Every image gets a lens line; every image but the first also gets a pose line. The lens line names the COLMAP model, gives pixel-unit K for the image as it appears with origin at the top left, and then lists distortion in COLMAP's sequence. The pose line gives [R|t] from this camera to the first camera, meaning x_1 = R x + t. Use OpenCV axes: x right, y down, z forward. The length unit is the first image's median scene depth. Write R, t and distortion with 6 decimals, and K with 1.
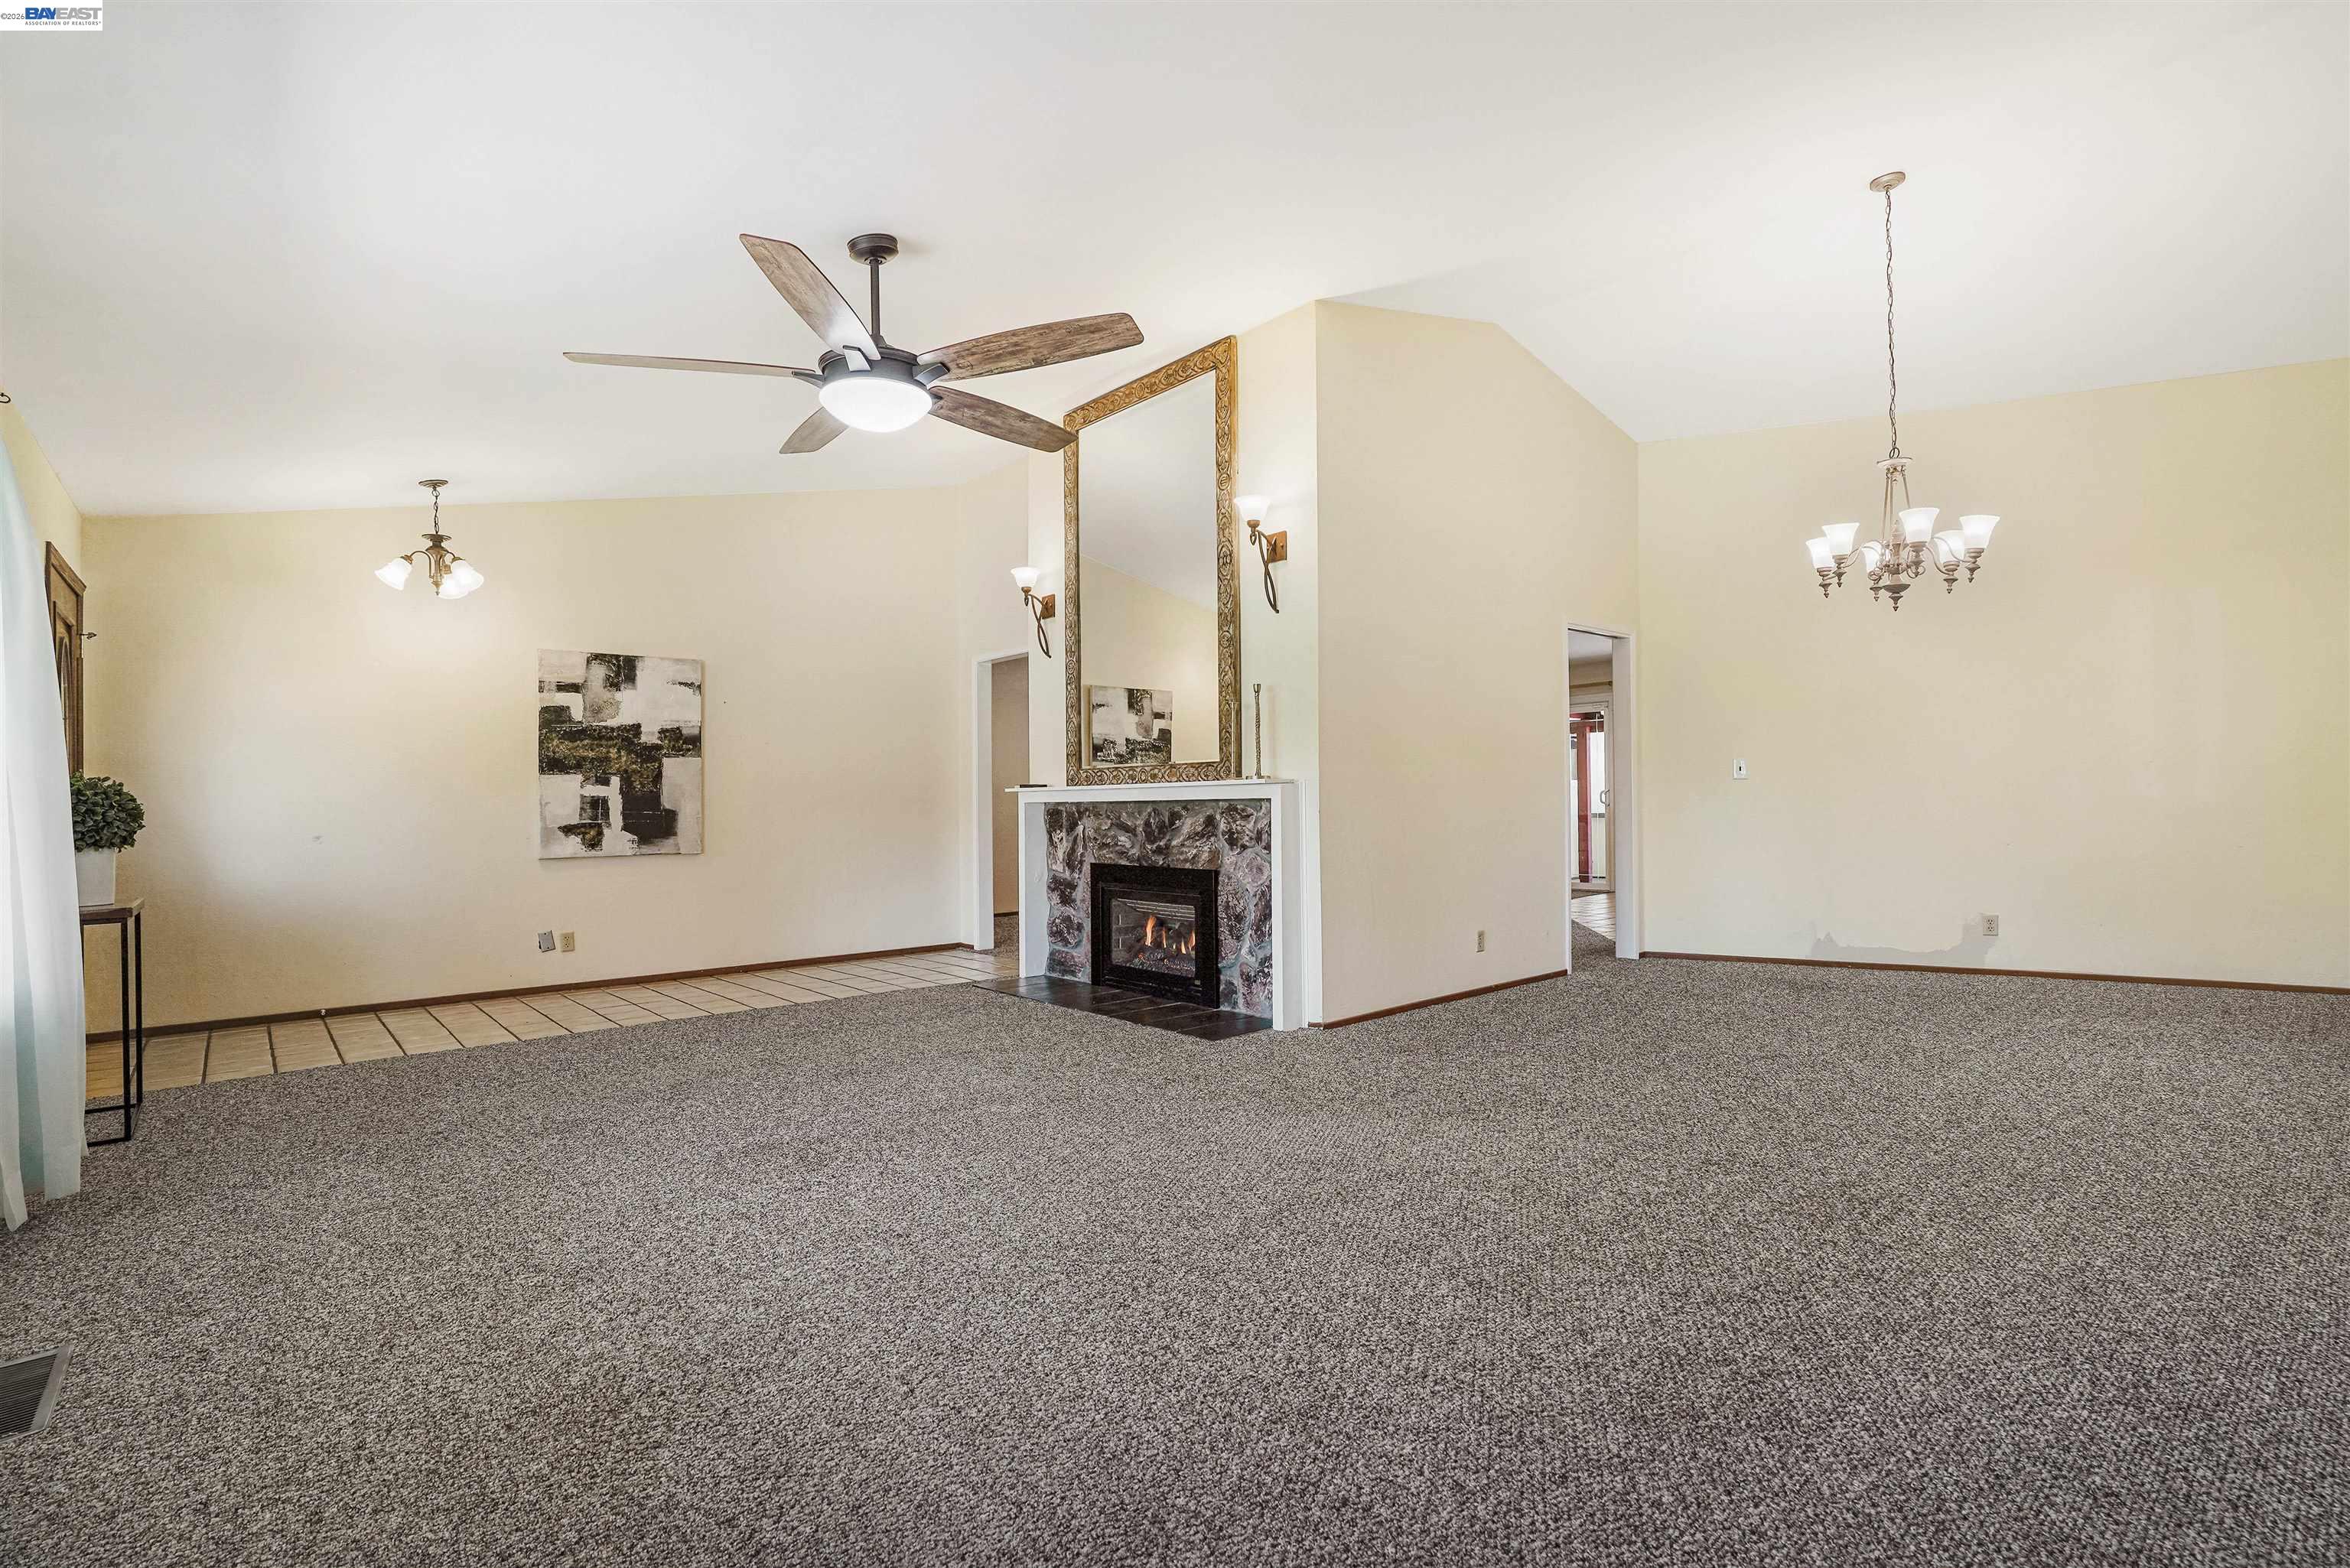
lens RADIAL K [[1081.2, 0, 1185.7], [0, 1081.2, 767.4], [0, 0, 1]] dist [-0.053937, 0.027799]
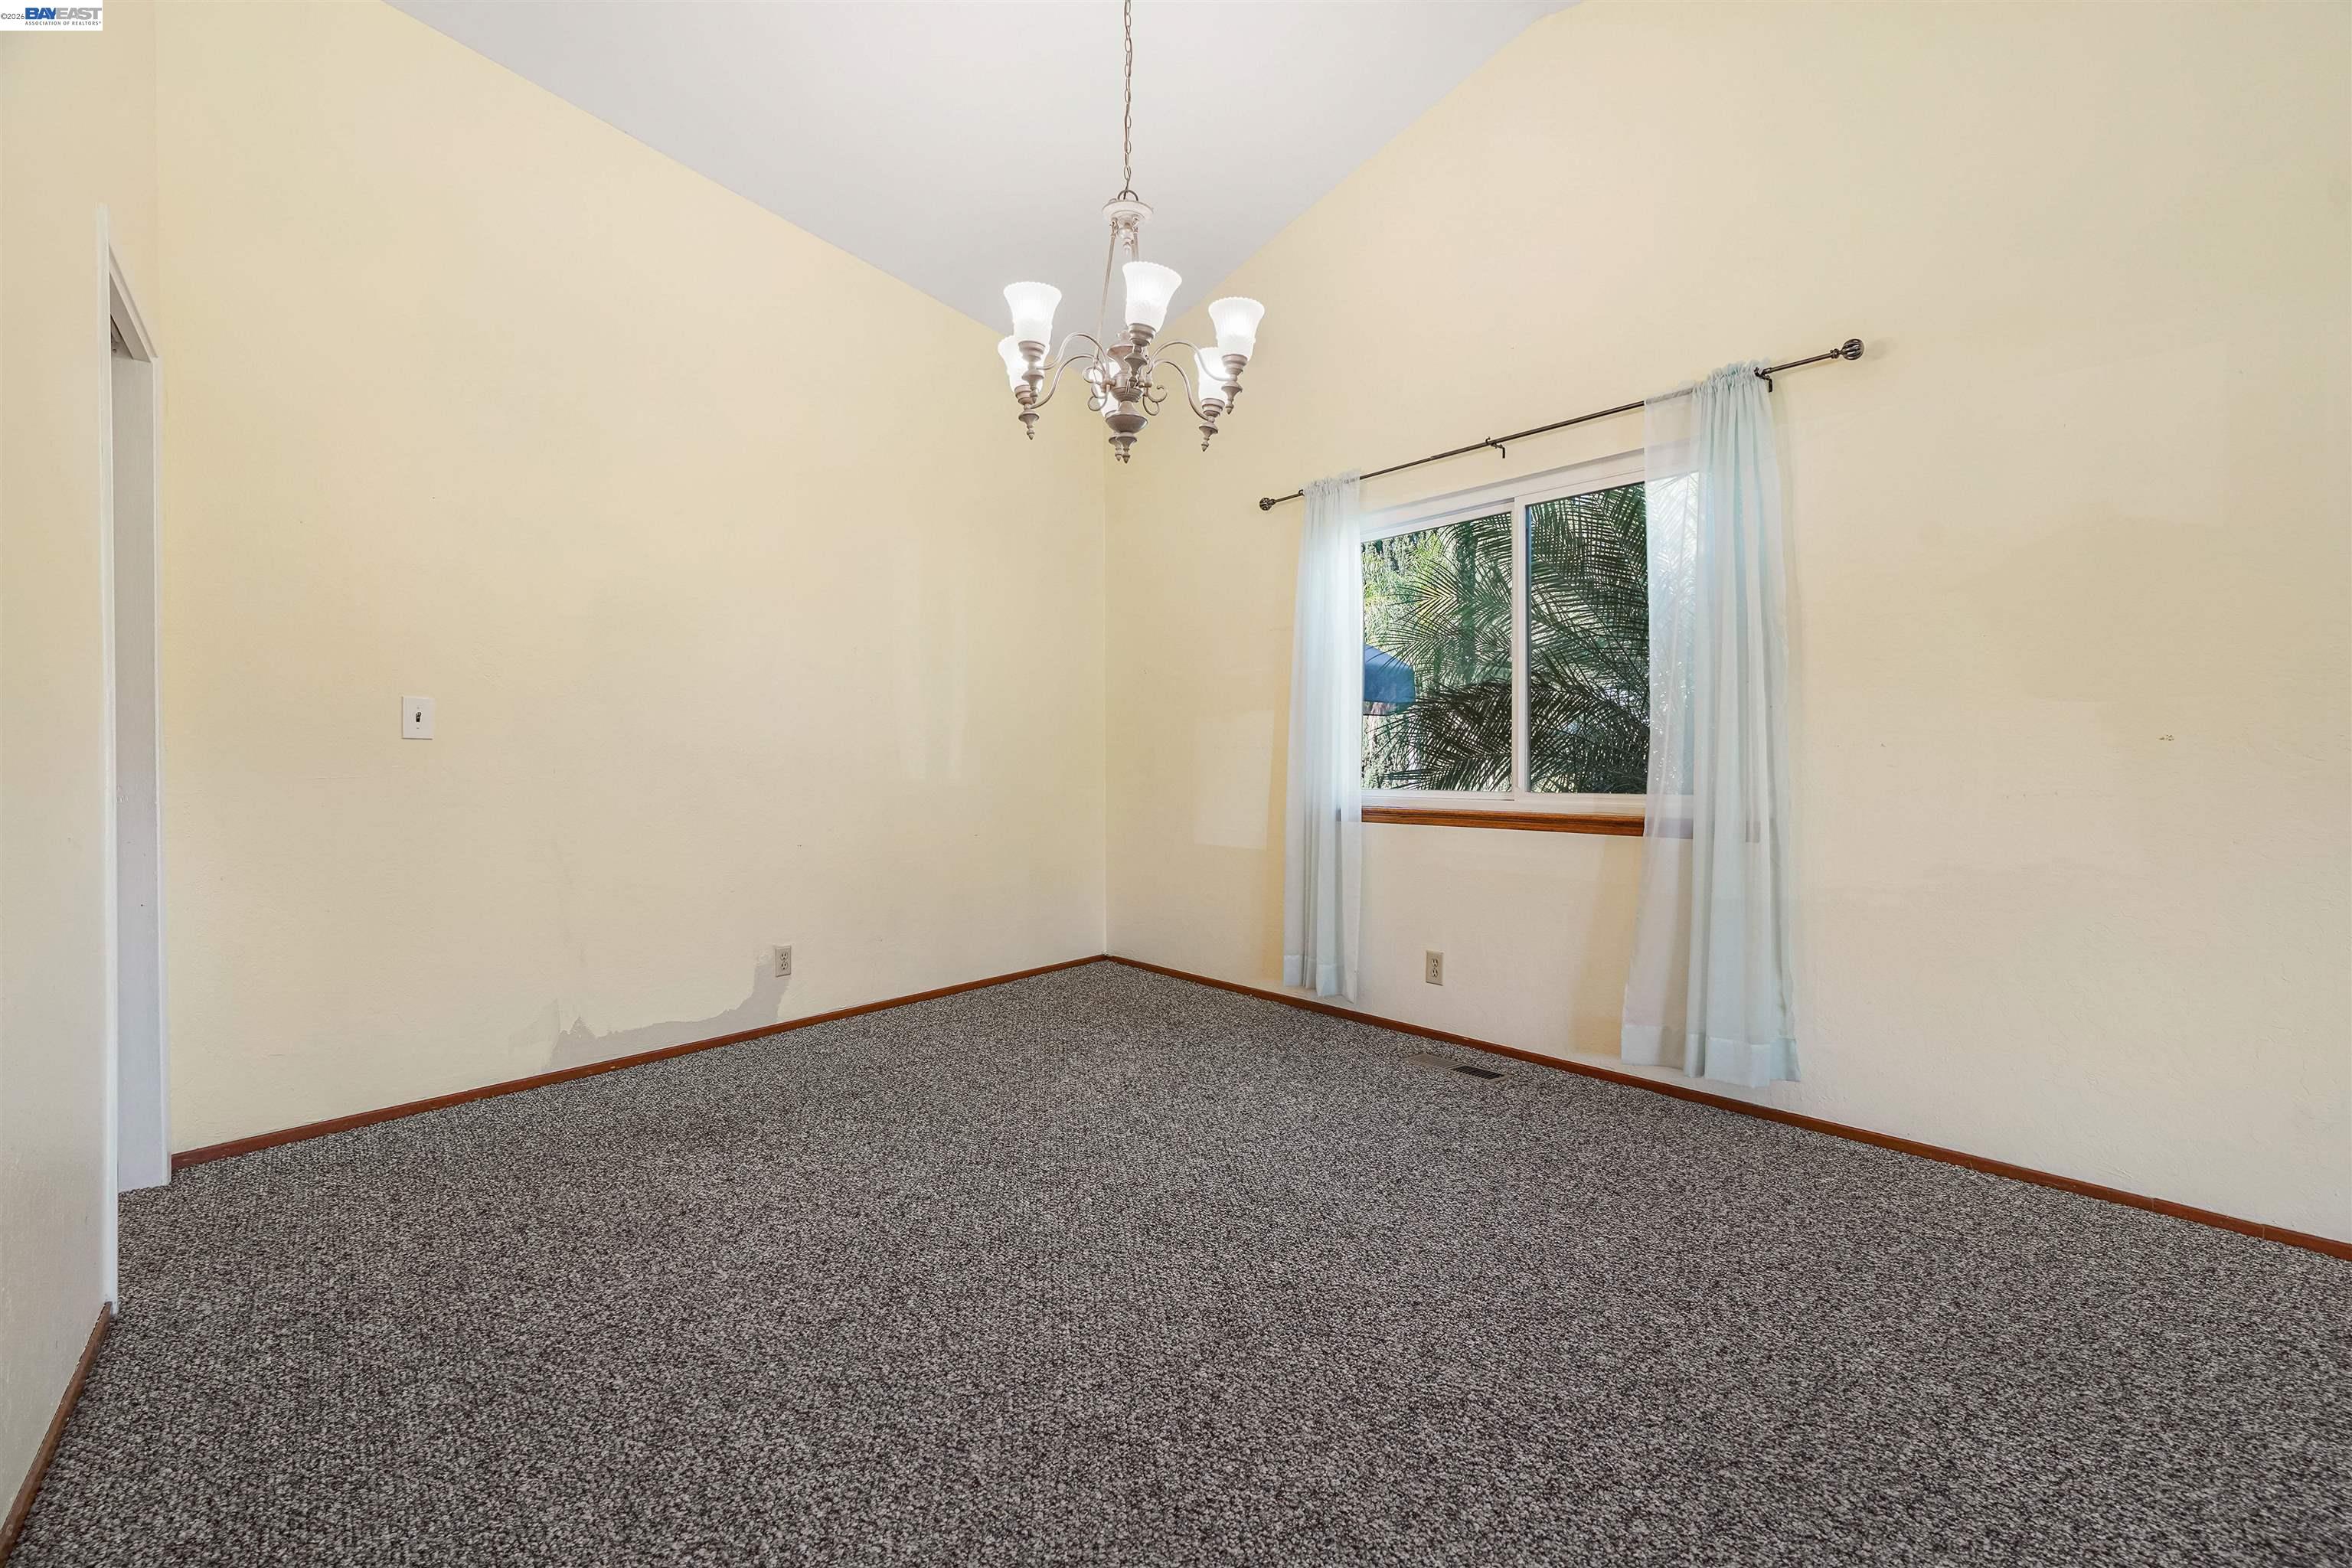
lens RADIAL K [[1091.0, 0, 1173.4], [0, 1091.0, 812.9], [0, 0, 1]] dist [-0.033316, 0.000079]
pose [[0.041952, -0.026845, 0.998759, 0.047017], [-0.032494, 0.999074, 0.028218, 0.019707], [-0.998591, -0.033637, 0.041041, 0.666540]]
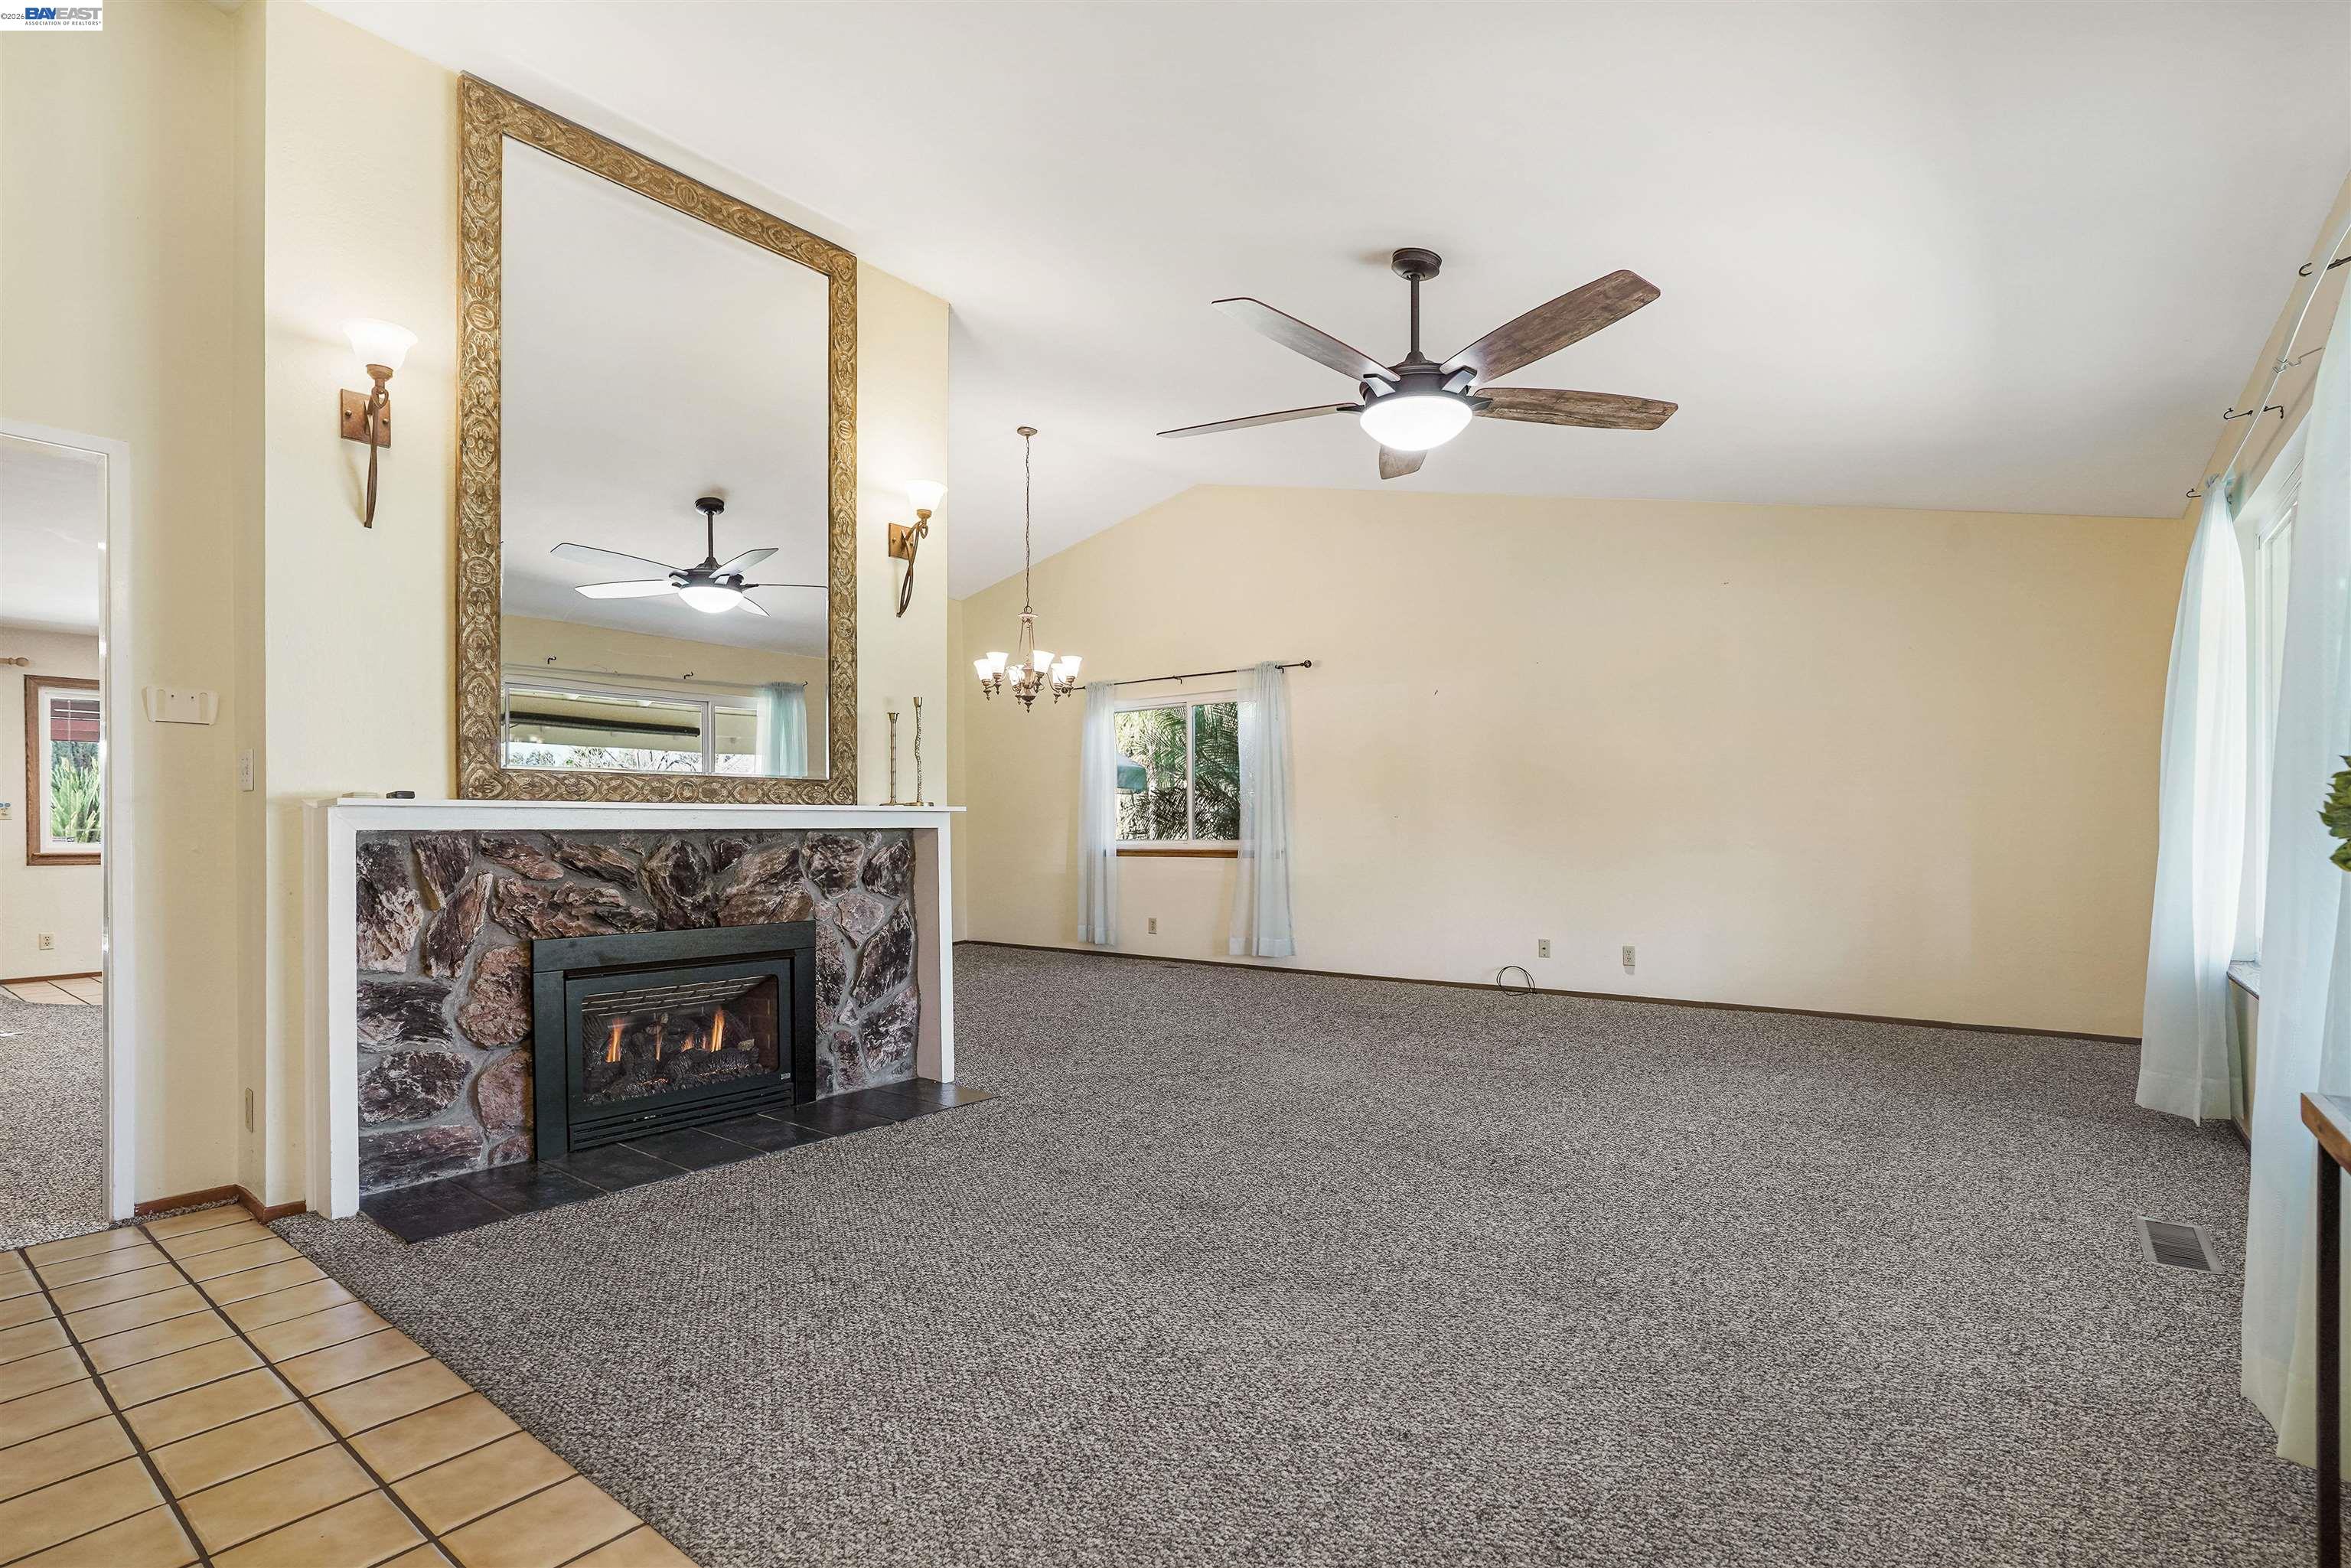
lens RADIAL K [[1130.5, 0, 1182.1], [0, 1130.5, 813.6], [0, 0, 1]] dist [-0.040903, 0.000362]
pose [[-0.188730, 0.027456, 0.981645, -0.694245], [-0.026156, 0.999114, -0.032973, 0.032968], [-0.981681, -0.031899, -0.187844, 0.766818]]
